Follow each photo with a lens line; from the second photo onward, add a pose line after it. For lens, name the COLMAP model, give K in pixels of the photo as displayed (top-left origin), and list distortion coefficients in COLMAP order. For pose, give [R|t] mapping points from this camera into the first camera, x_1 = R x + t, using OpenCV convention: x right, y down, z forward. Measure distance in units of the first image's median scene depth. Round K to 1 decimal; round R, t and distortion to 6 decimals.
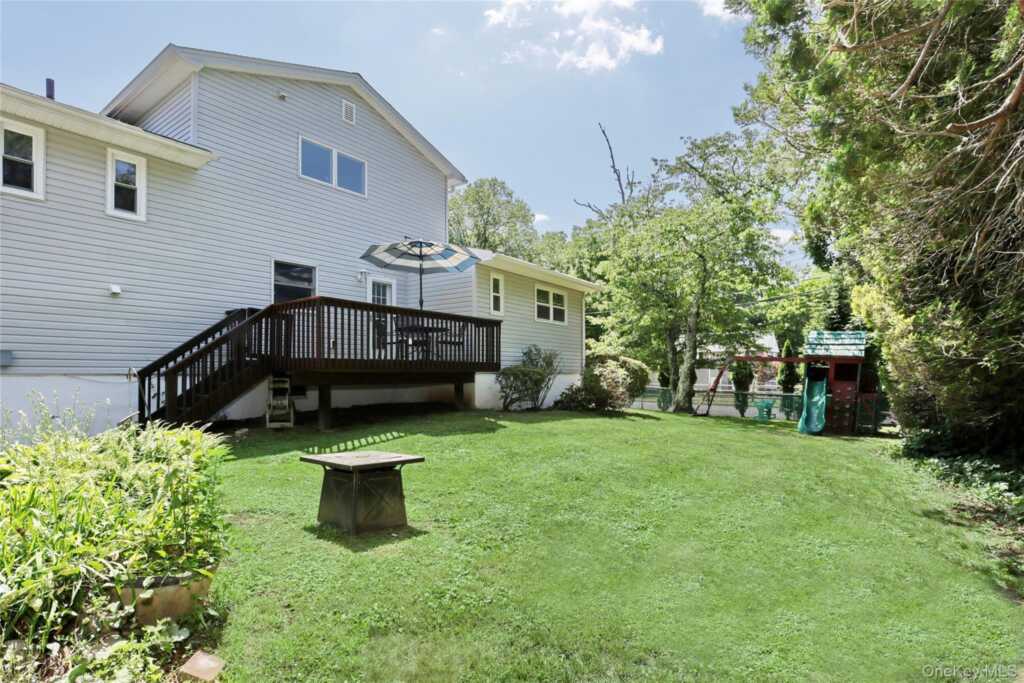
lens RADIAL K [[511.8, 0, 508.2], [0, 511.8, 378.4], [0, 0, 1]] dist [-0.041228, 0.000033]
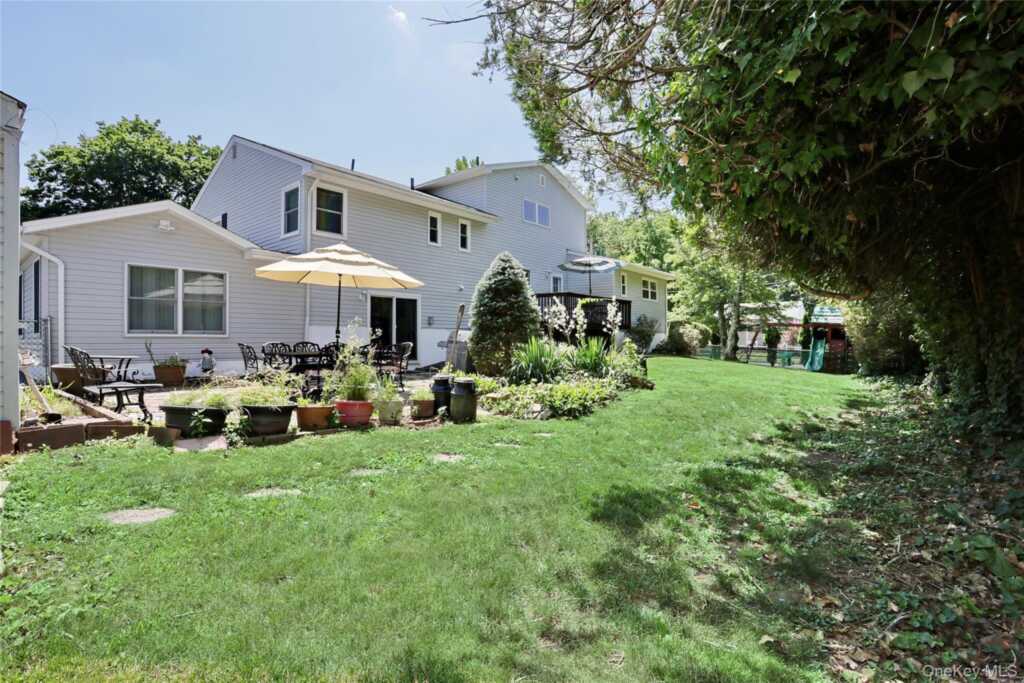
lens RADIAL K [[508.1, 0, 512.0], [0, 508.1, 341.5], [0, 0, 1]] dist [-0.088597, 0.043016]
pose [[0.998217, 0.009849, -0.058869, -0.249173], [-0.010084, 0.999942, -0.003703, 0.028703], [0.058829, 0.004290, 0.998259, -0.592505]]
